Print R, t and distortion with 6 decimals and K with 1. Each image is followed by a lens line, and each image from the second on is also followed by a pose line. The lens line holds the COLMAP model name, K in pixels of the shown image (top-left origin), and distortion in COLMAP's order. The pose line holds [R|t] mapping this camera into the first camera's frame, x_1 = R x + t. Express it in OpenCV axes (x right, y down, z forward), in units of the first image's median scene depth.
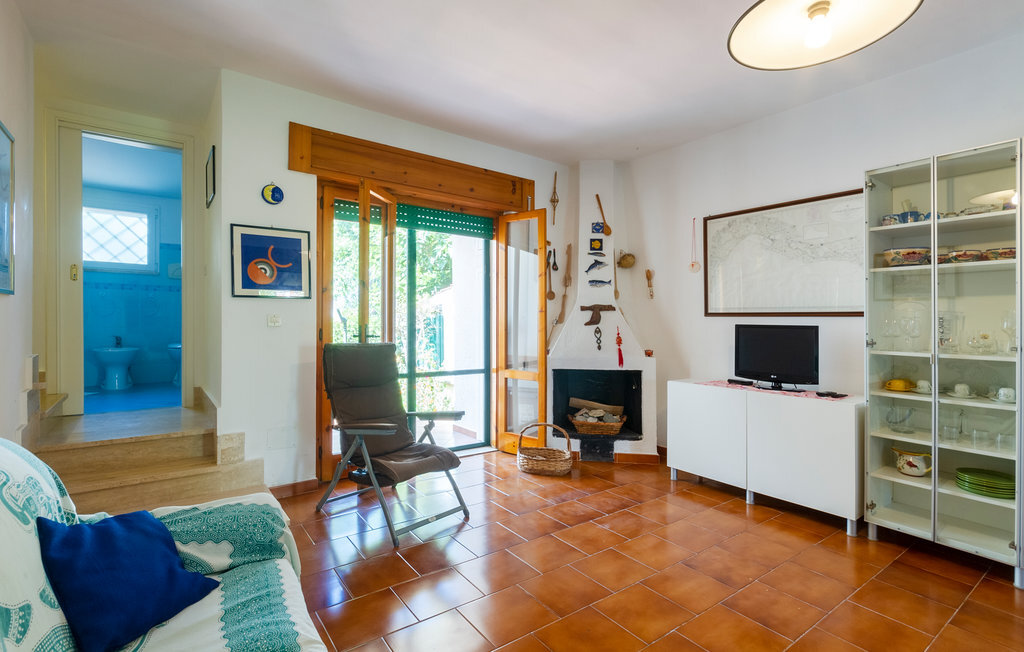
lens RADIAL K [[490.8, 0, 519.1], [0, 490.8, 311.2], [0, 0, 1]] dist [0.002922, 0.000518]
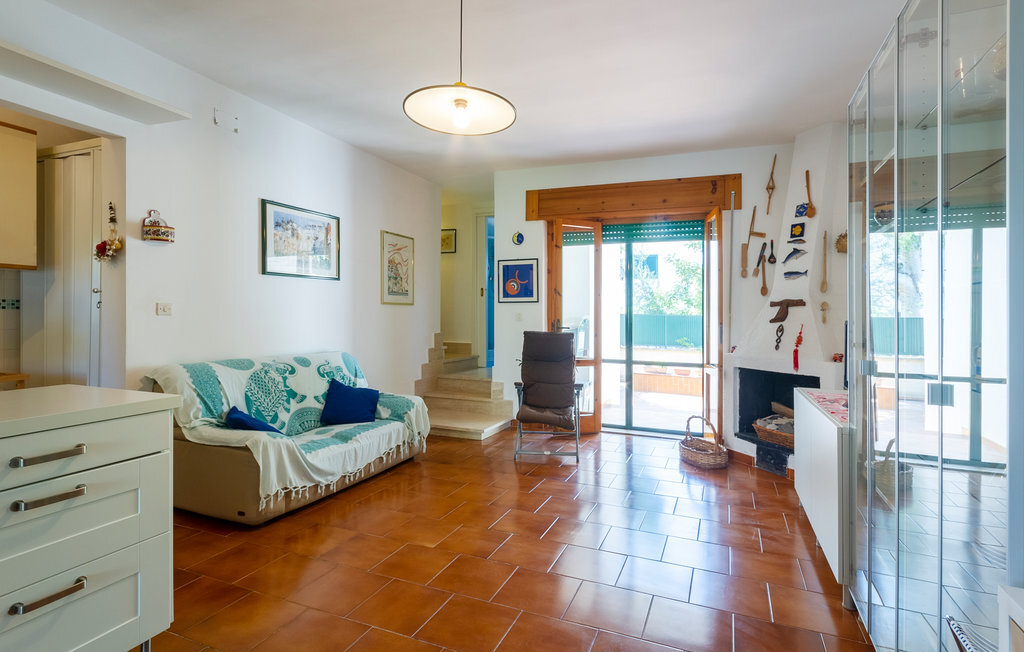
lens RADIAL K [[490.8, 0, 519.1], [0, 490.8, 311.2], [0, 0, 1]] dist [0.002922, 0.000518]
pose [[0.510697, -0.010812, -0.859693, 0.675676], [0.008741, 0.999935, -0.007383, 0.010192], [0.859717, -0.003744, 0.510758, 0.133514]]
